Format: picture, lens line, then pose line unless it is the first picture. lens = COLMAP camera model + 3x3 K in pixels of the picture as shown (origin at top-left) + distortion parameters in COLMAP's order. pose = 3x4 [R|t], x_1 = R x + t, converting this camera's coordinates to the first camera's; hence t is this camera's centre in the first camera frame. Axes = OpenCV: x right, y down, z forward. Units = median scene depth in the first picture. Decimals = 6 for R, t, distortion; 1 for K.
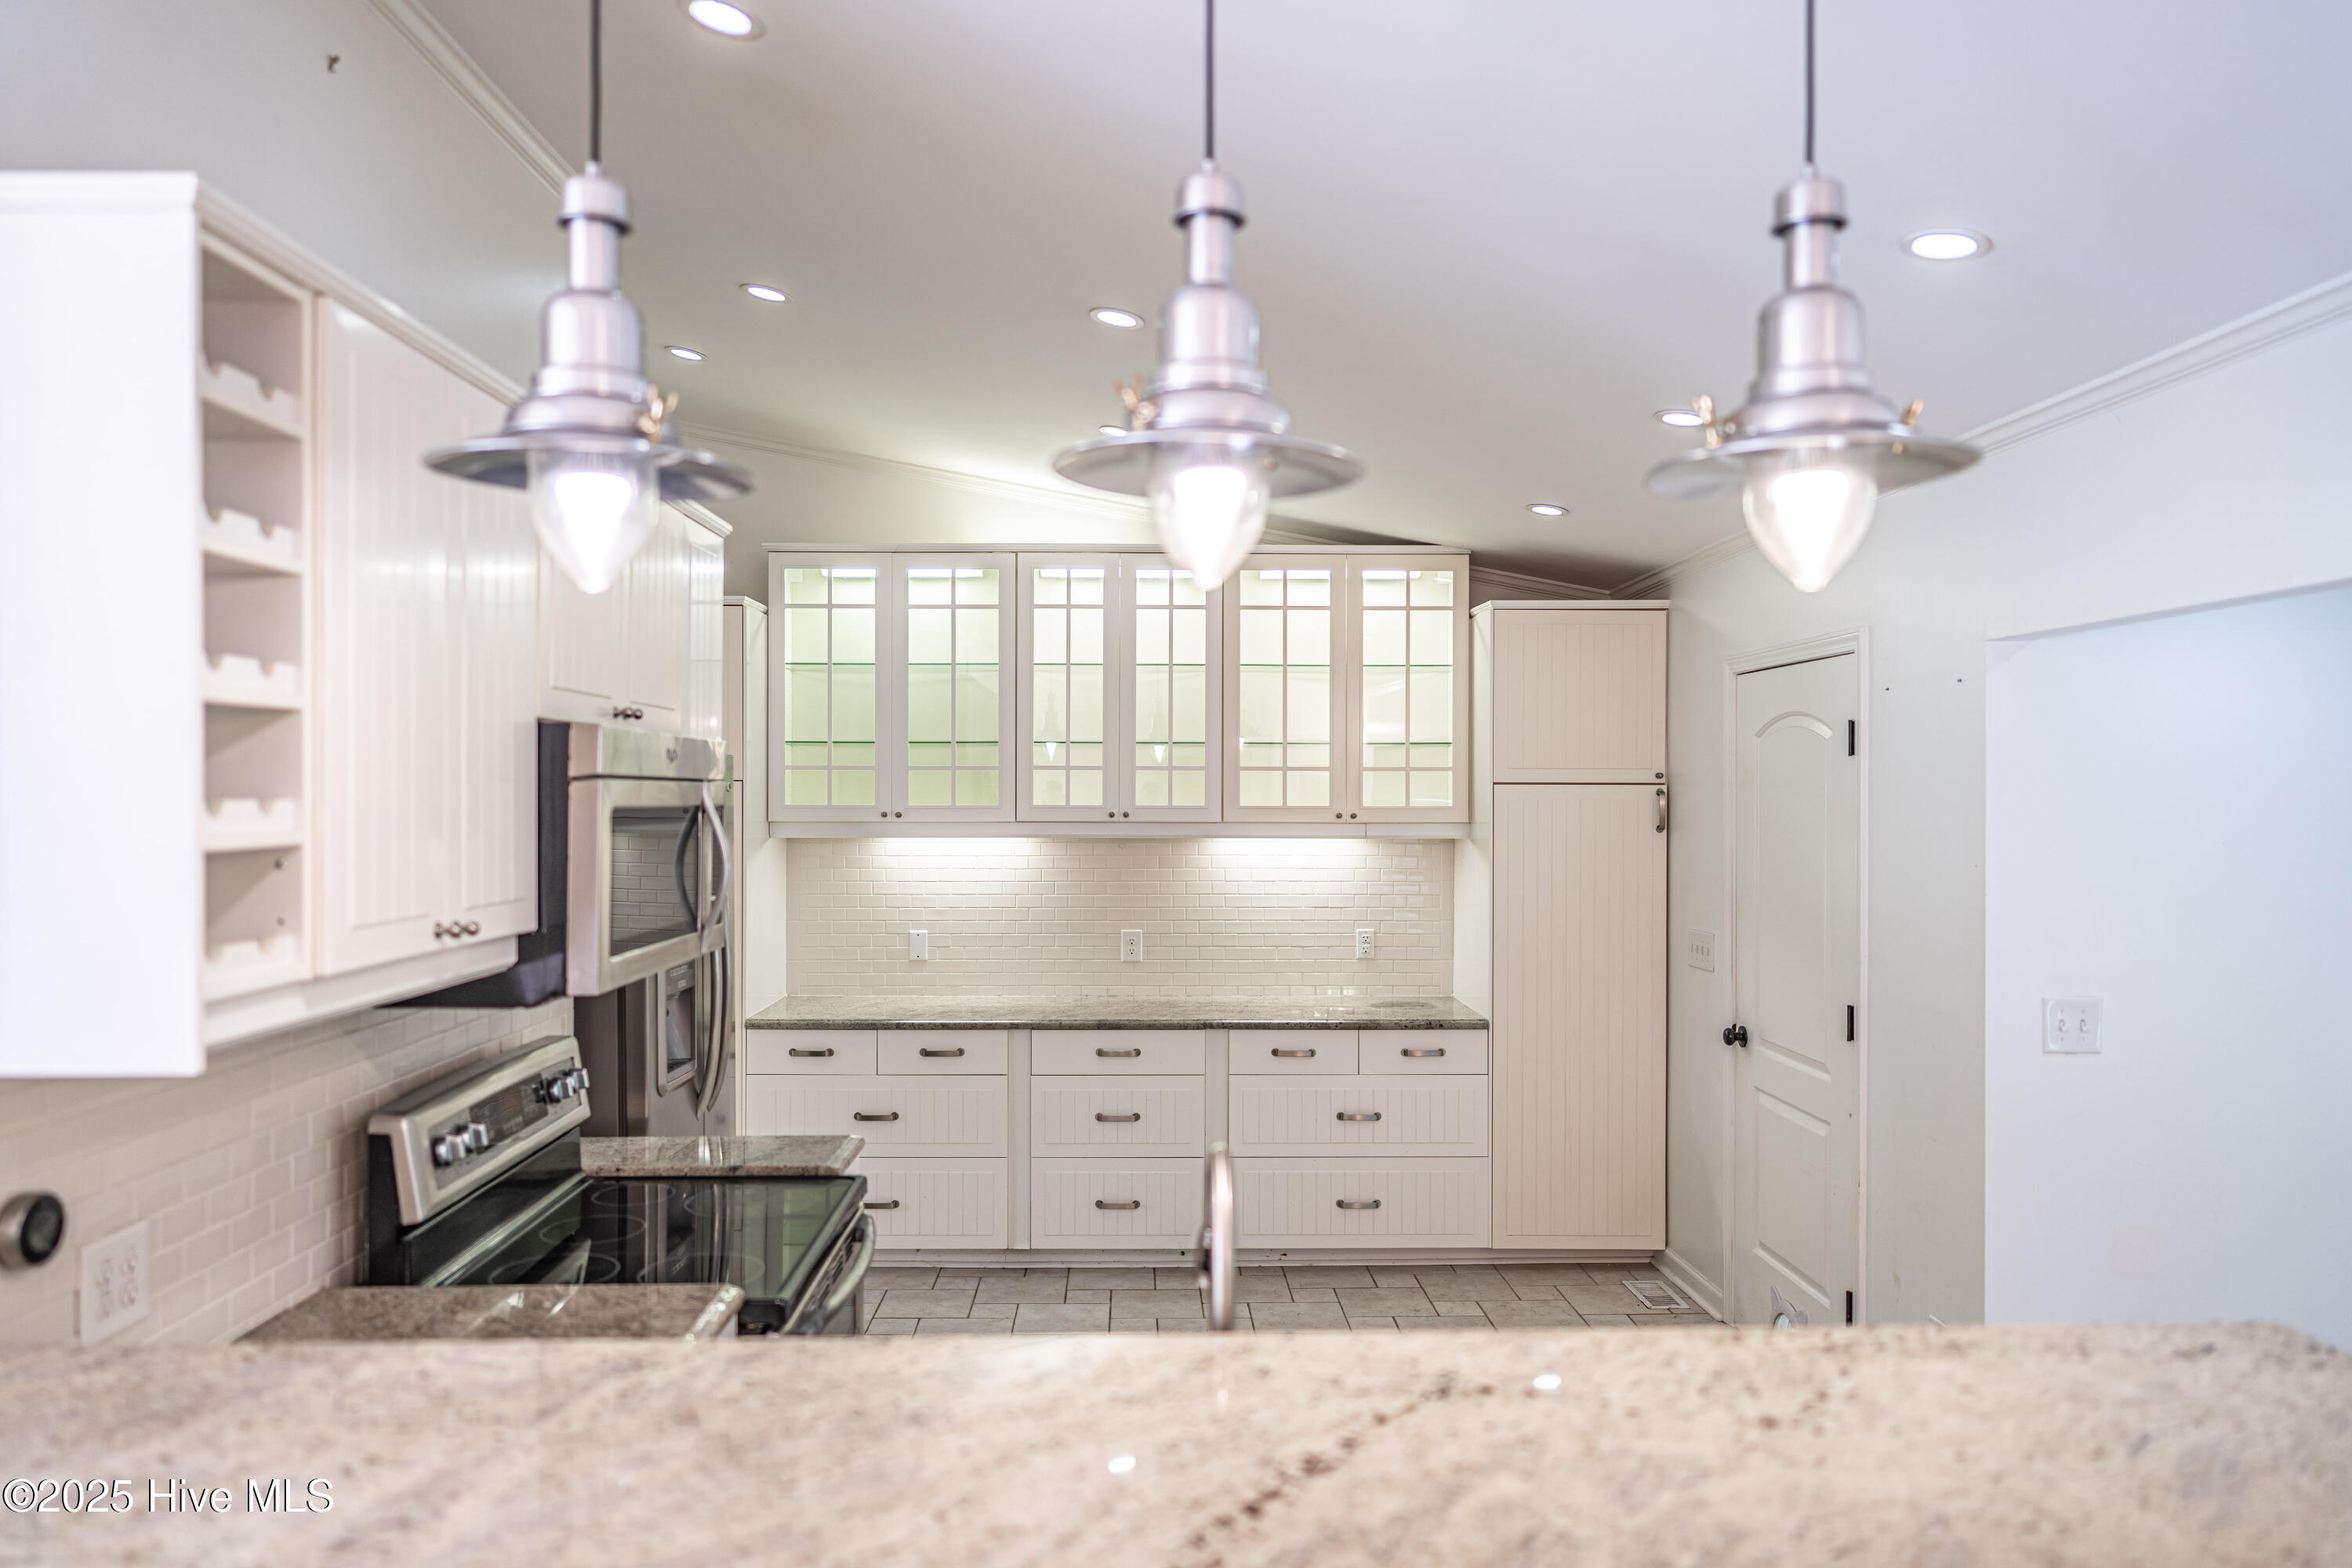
lens RADIAL K [[1619.0, 0, 1194.0], [0, 1619.0, 775.4], [0, 0, 1]] dist [-0.000724, 0.006227]
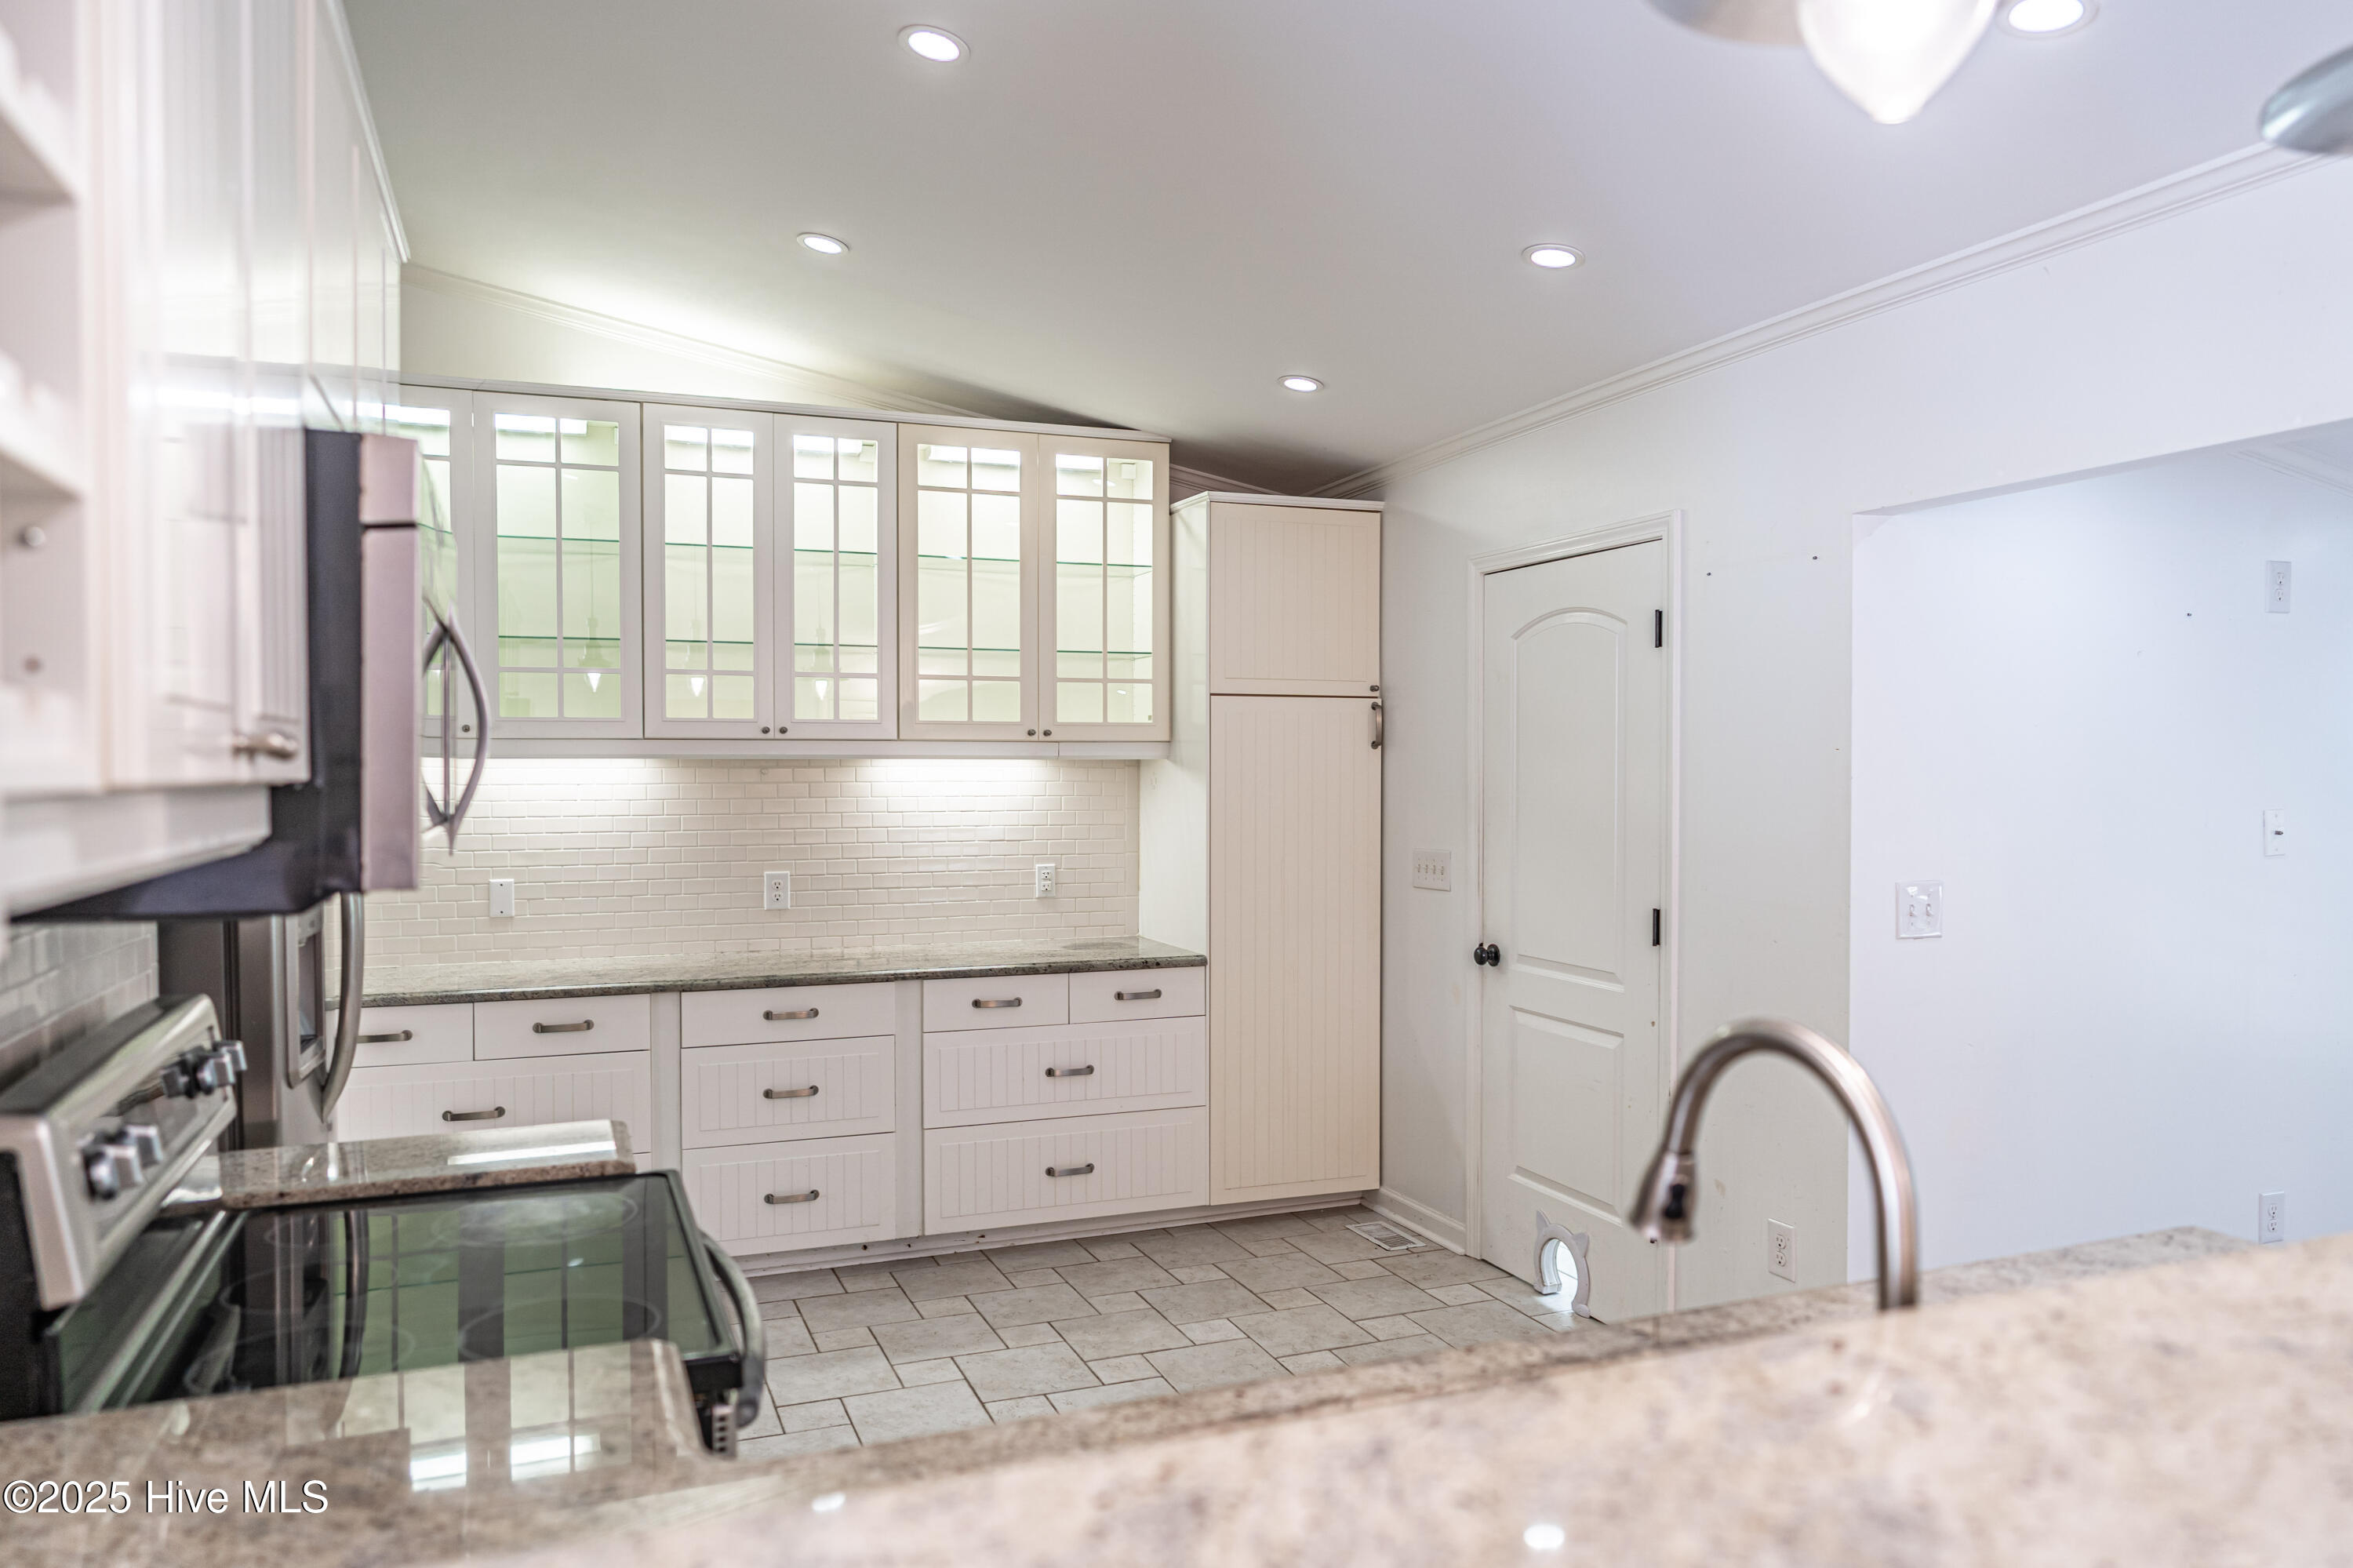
lens RADIAL K [[1619.8, 0, 1193.2], [0, 1619.8, 791.7], [0, 0, 1]] dist [-0.000724, 0.006227]
pose [[0.936711, -0.009249, 0.349980, -0.142138], [0.001813, 0.999766, 0.021569, 0.039875], [-0.350098, -0.019570, 0.936509, 0.154543]]
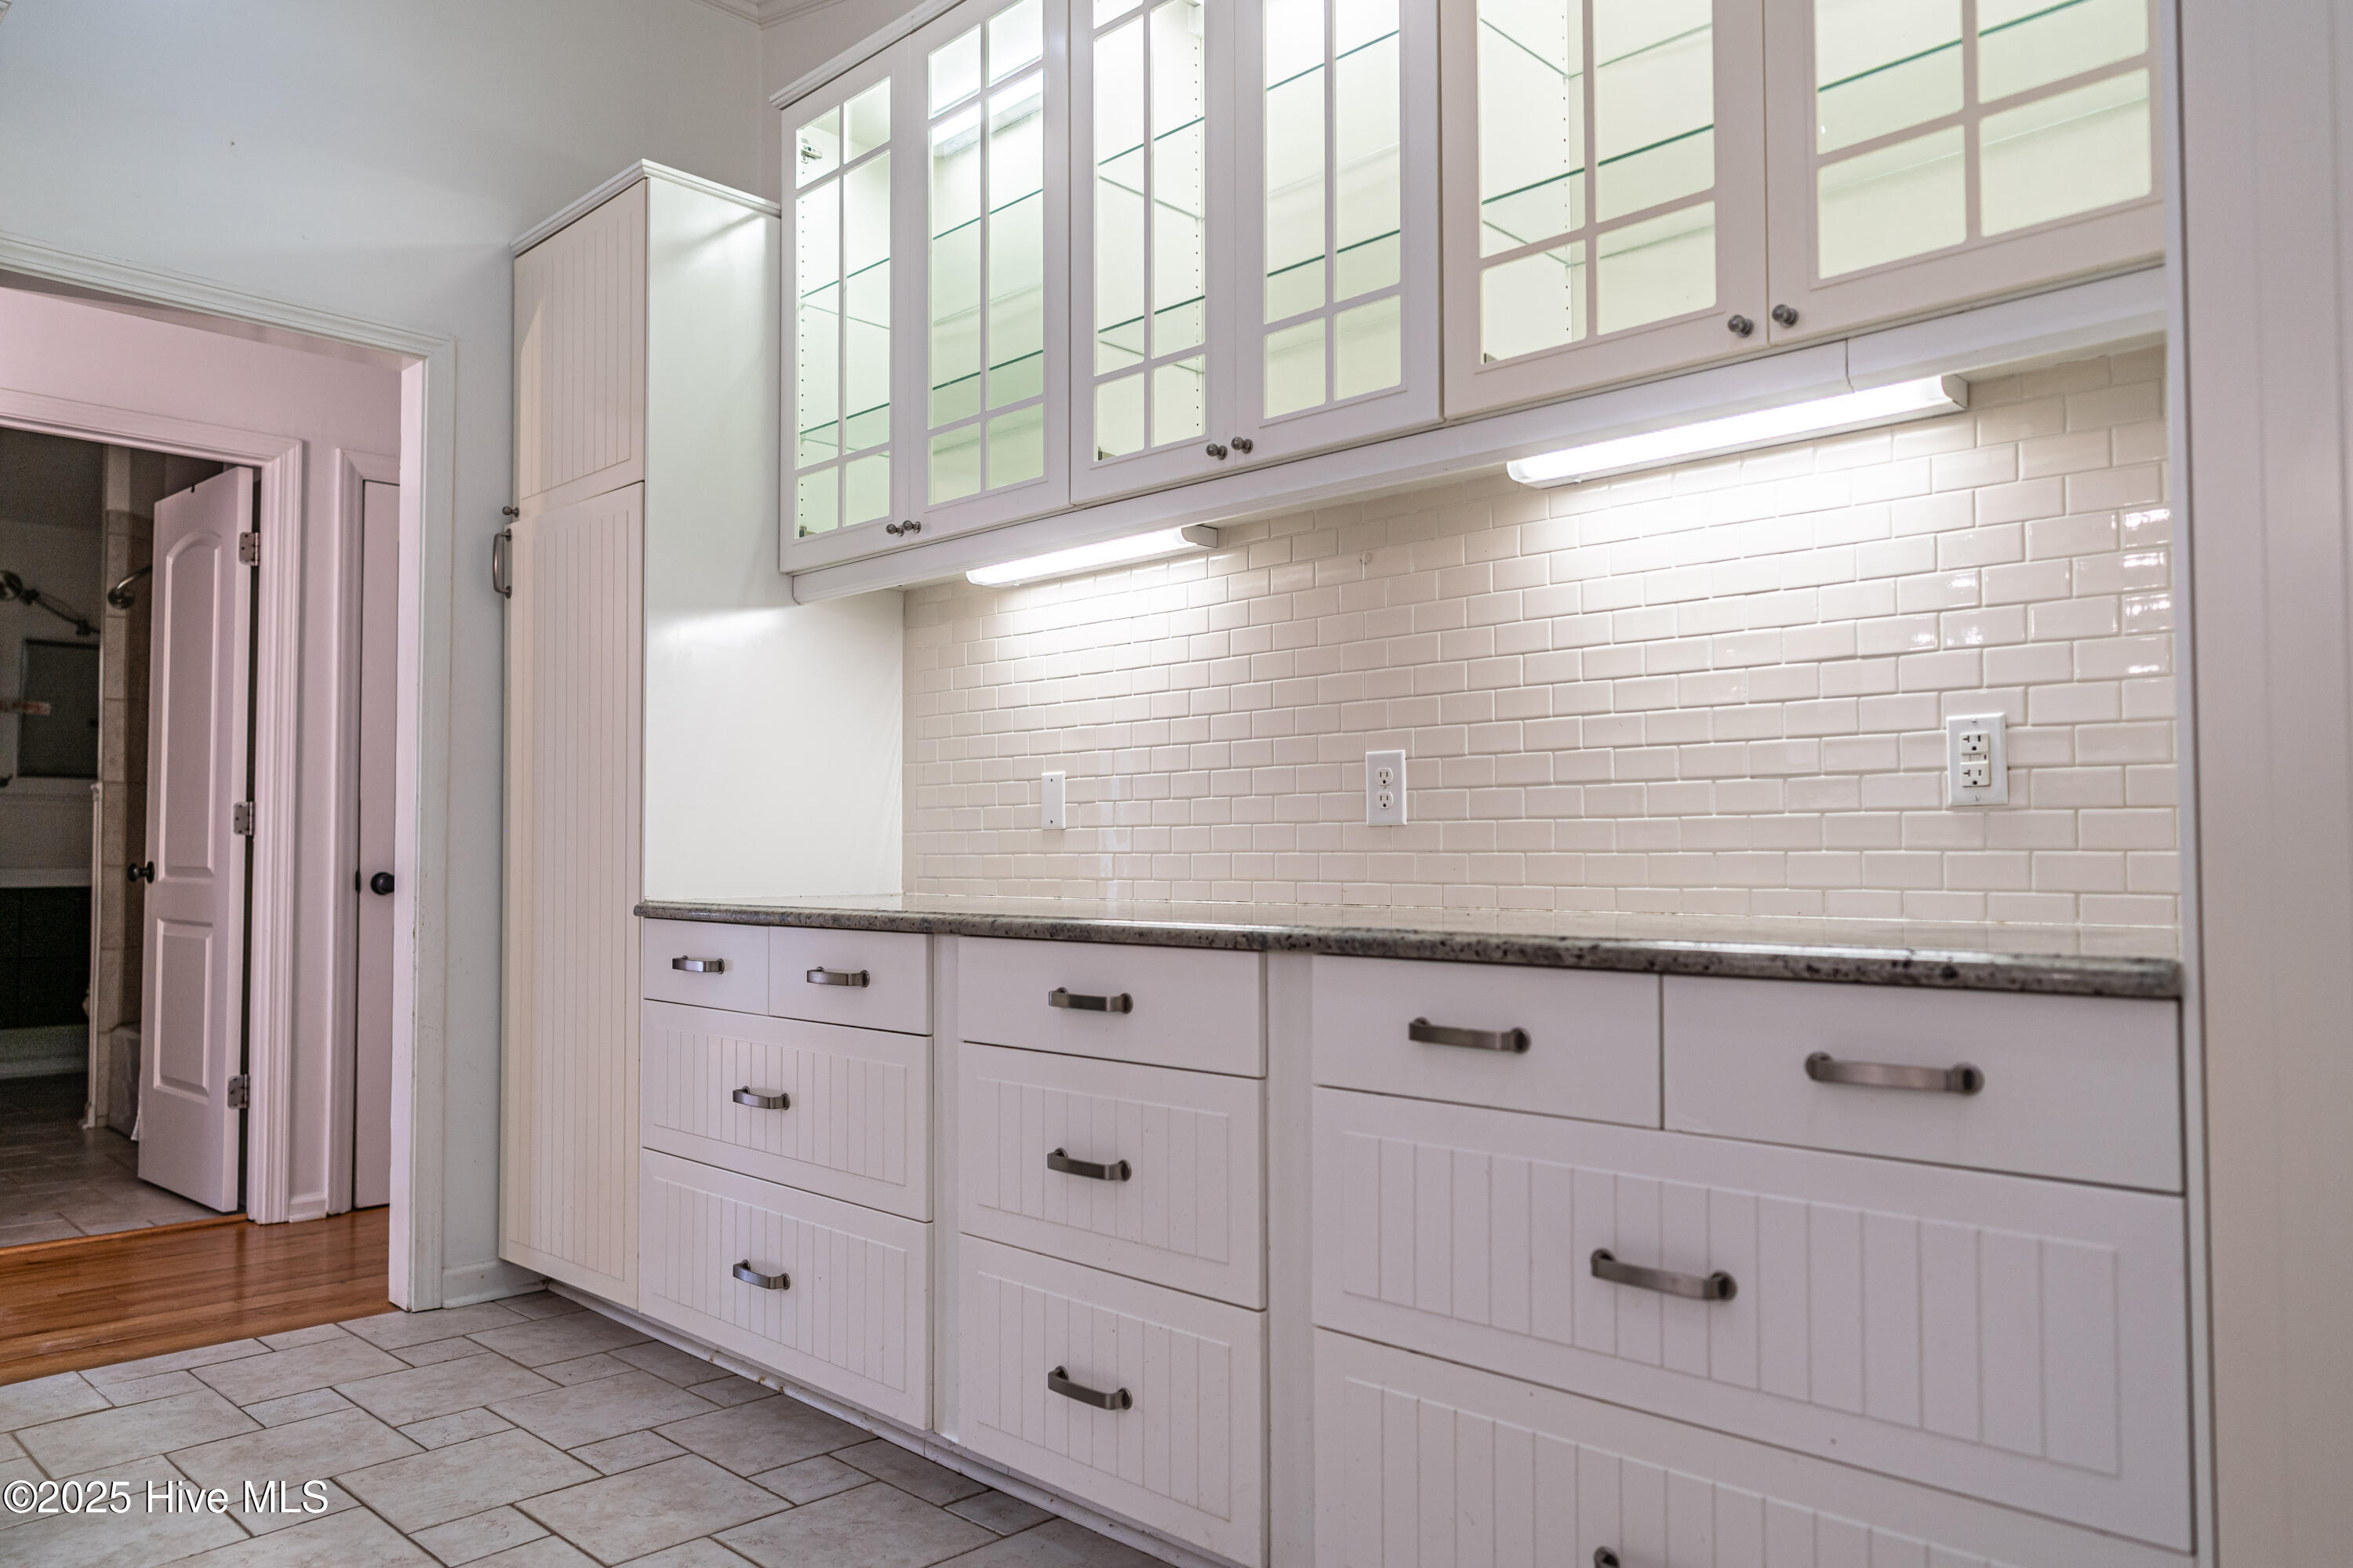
lens RADIAL K [[1619.8, 0, 1170.4], [0, 1619.8, 797.6], [0, 0, 1]] dist [-0.000724, 0.006227]
pose [[0.683228, -0.033139, -0.729453, 0.254791], [0.007988, 0.999249, -0.037913, 0.135381], [0.730161, 0.020076, 0.682980, 0.735602]]
